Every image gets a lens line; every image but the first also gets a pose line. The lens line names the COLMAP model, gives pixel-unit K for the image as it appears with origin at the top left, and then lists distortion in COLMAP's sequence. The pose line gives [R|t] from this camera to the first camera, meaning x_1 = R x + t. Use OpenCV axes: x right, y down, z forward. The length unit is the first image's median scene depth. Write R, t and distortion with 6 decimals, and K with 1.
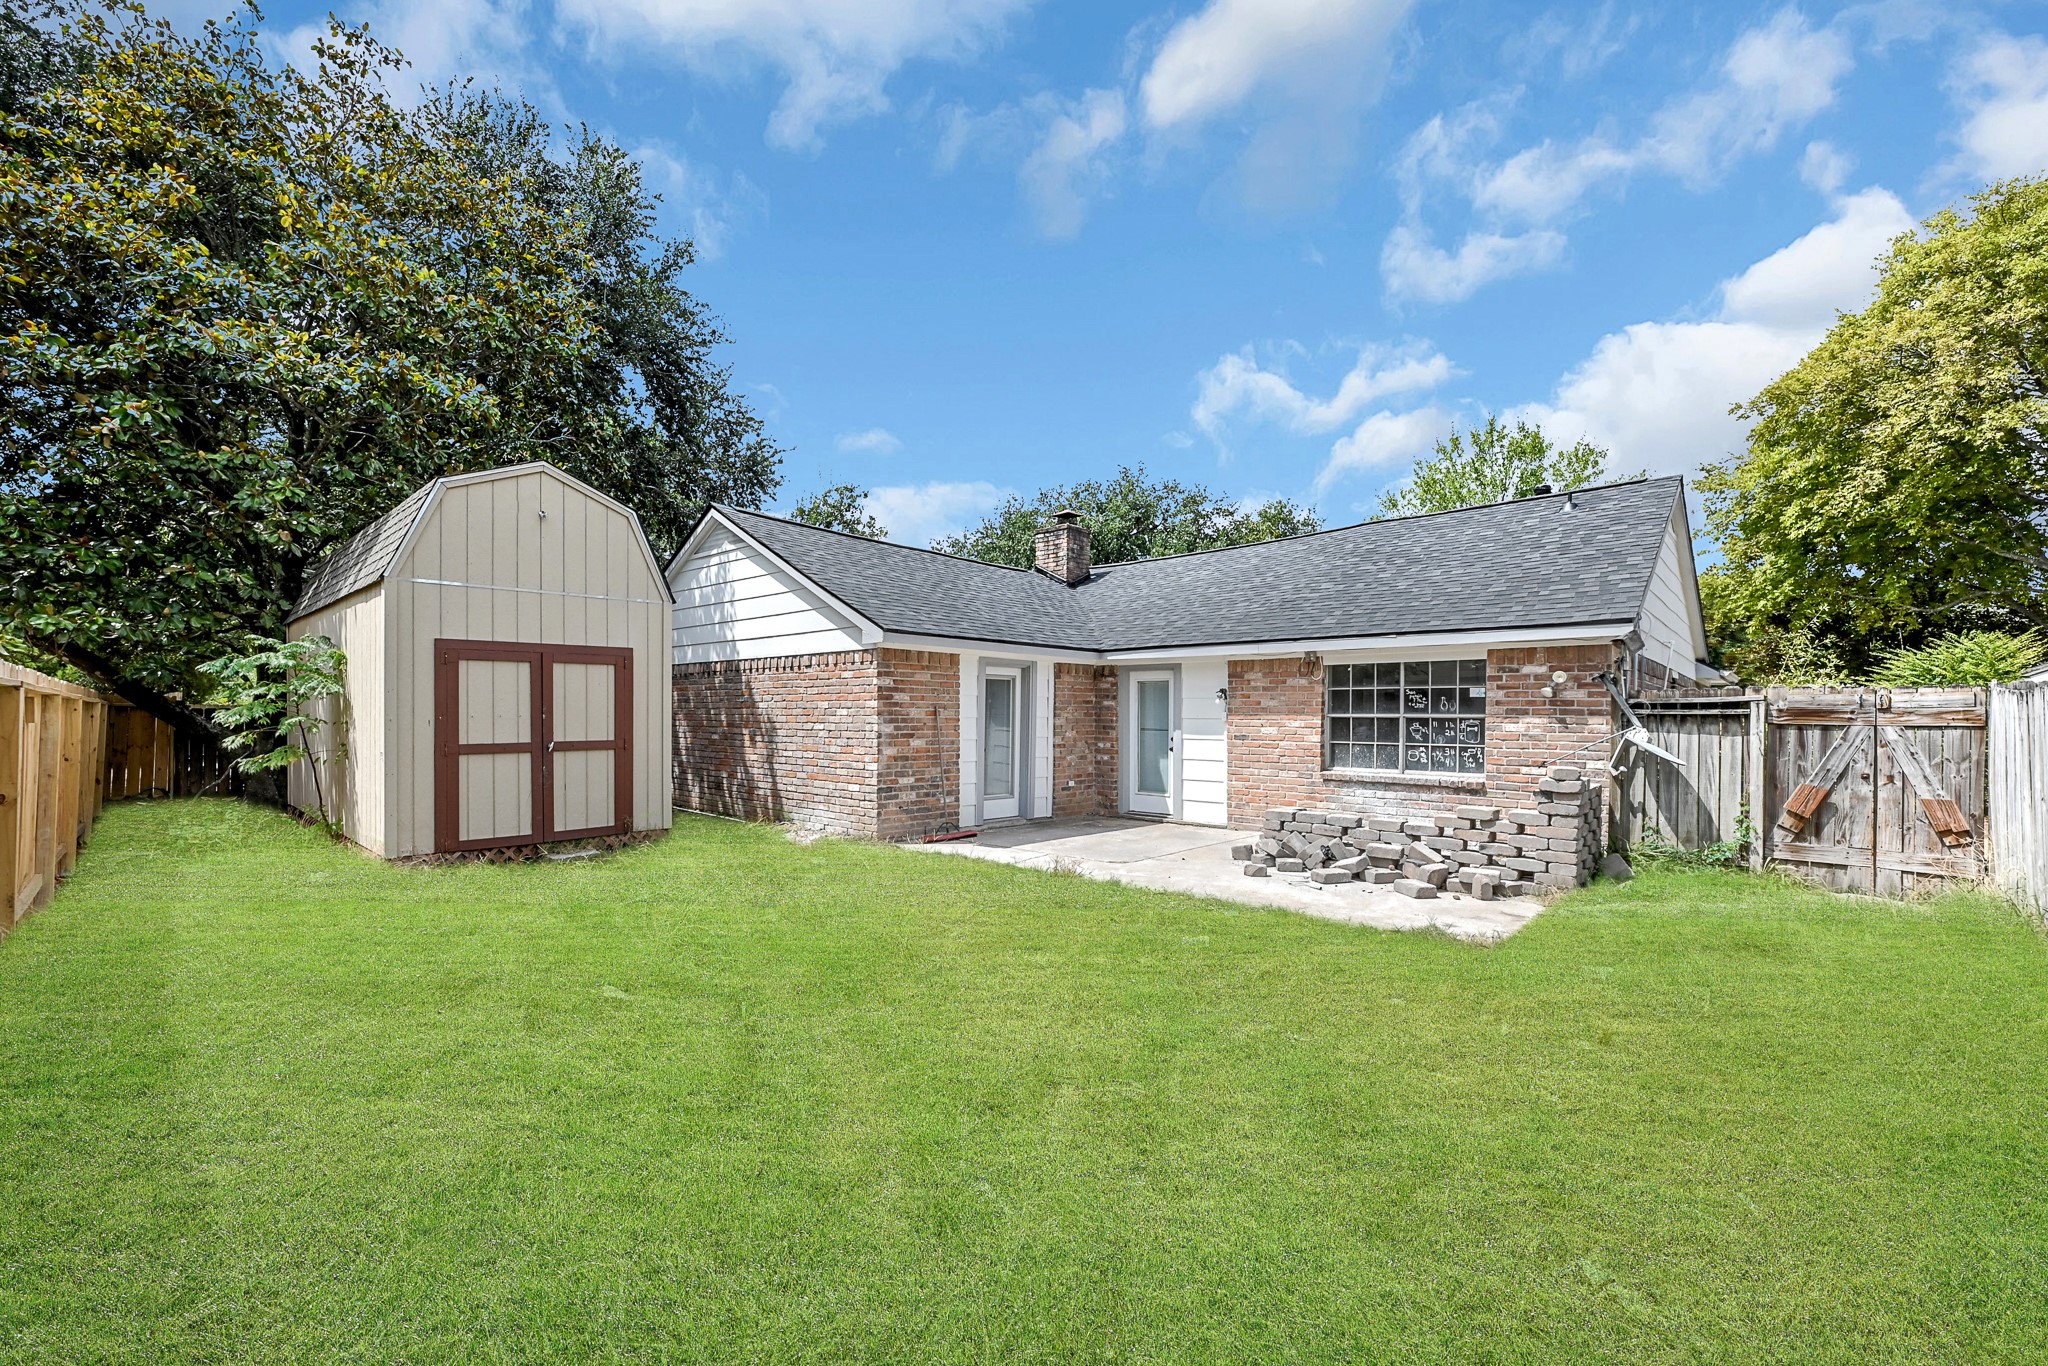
lens RADIAL K [[874.1, 0, 1026.0], [0, 874.1, 716.2], [0, 0, 1]] dist [-0.000486, -0.000207]
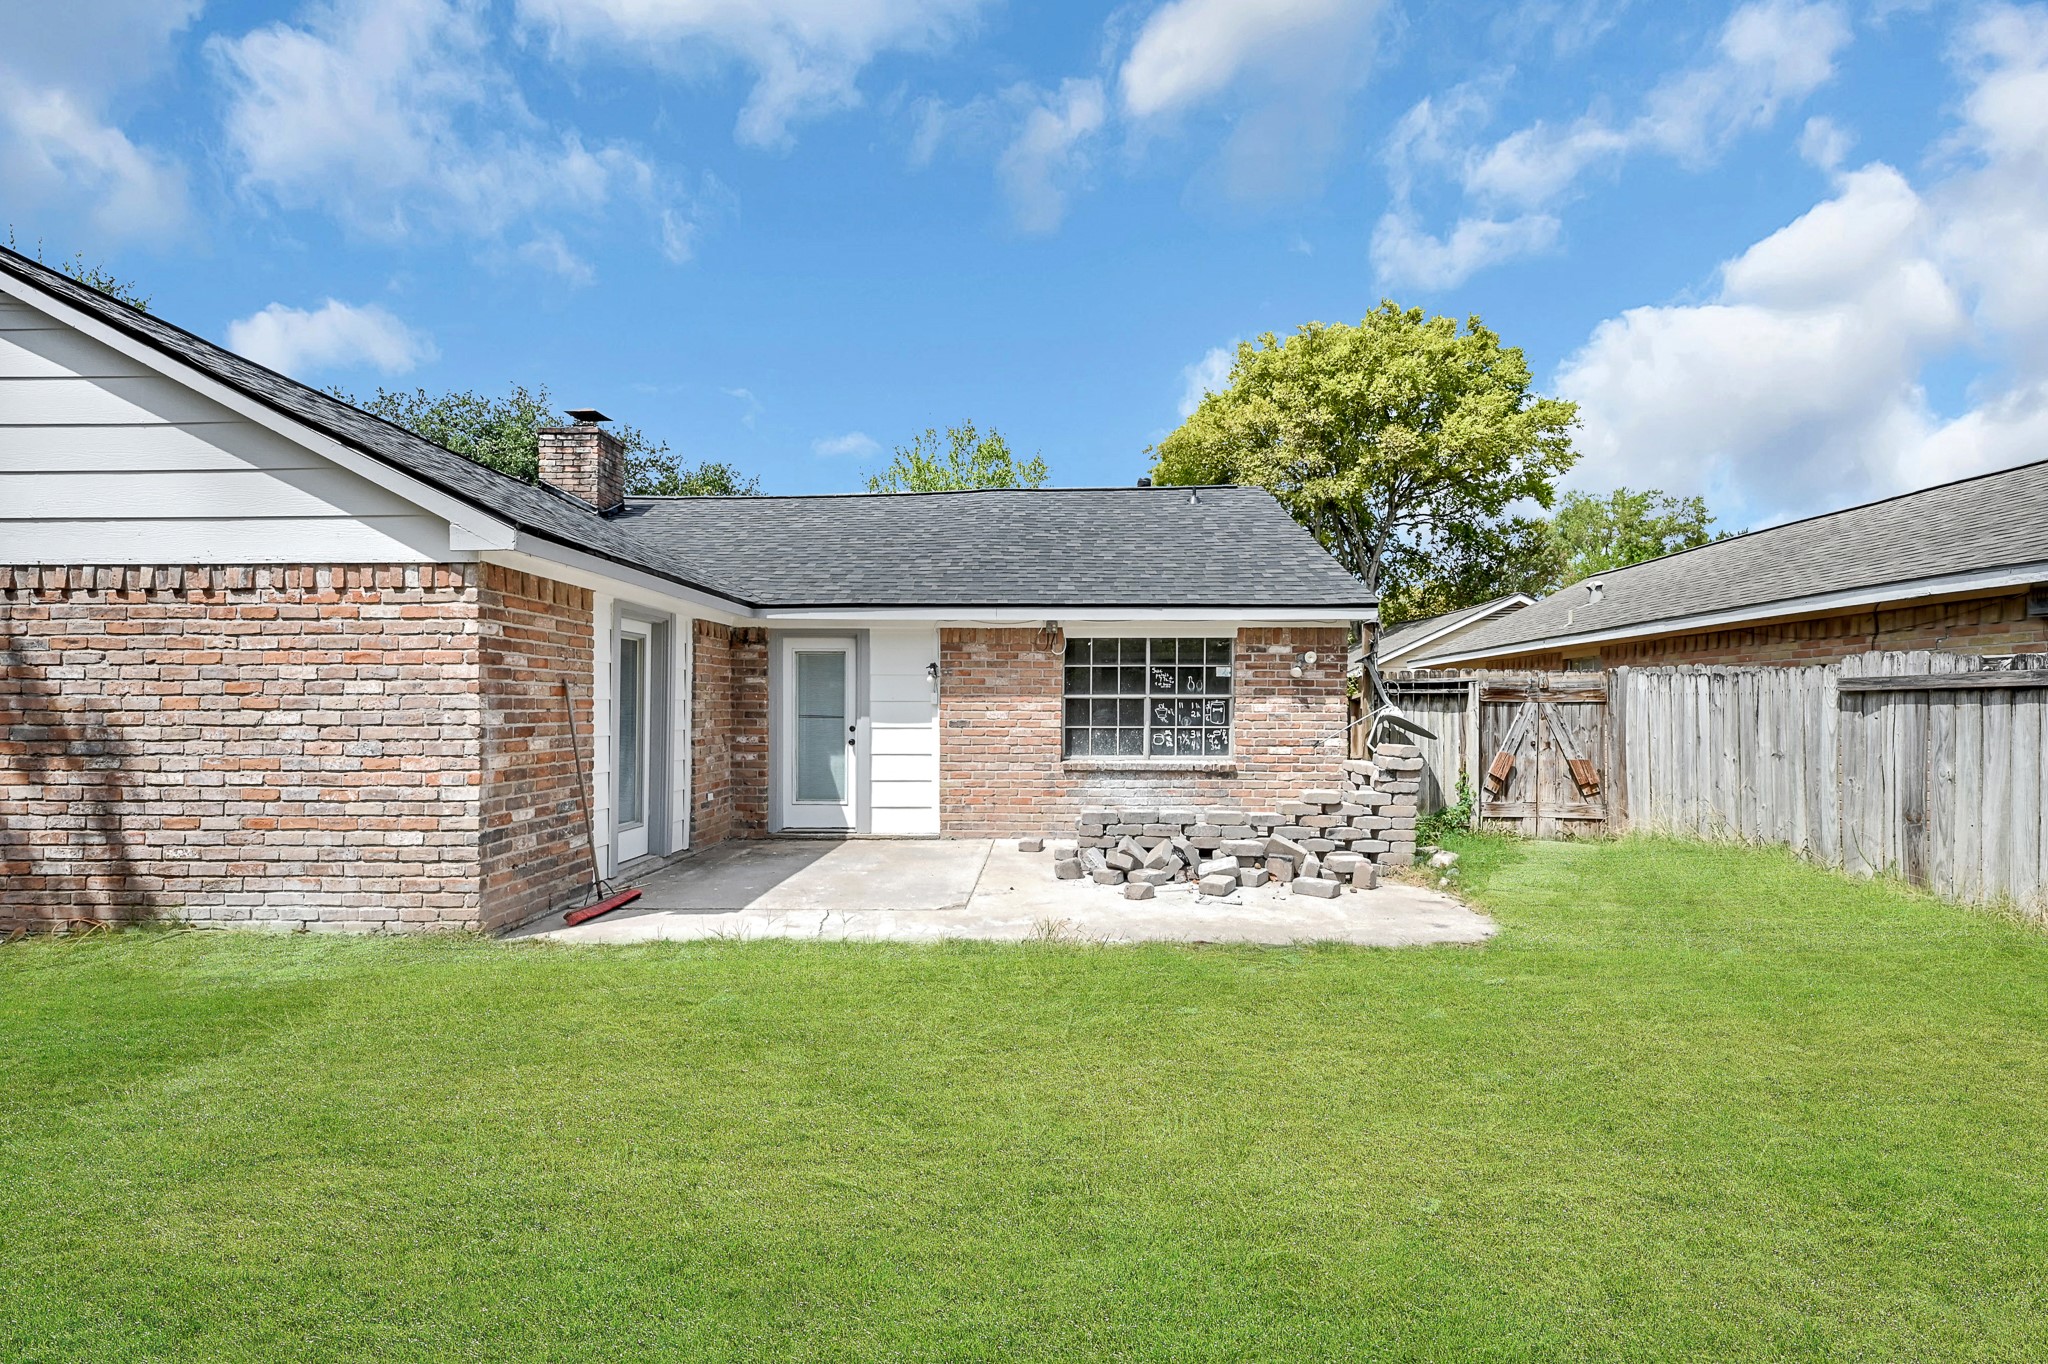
lens RADIAL K [[874.1, 0, 1026.0], [0, 874.1, 715.2], [0, 0, 1]] dist [-0.000486, -0.000207]
pose [[0.741971, -0.012291, 0.670319, -0.267158], [0.005185, 0.999907, 0.012596, 0.006688], [-0.670412, -0.005870, 0.741966, 0.389204]]
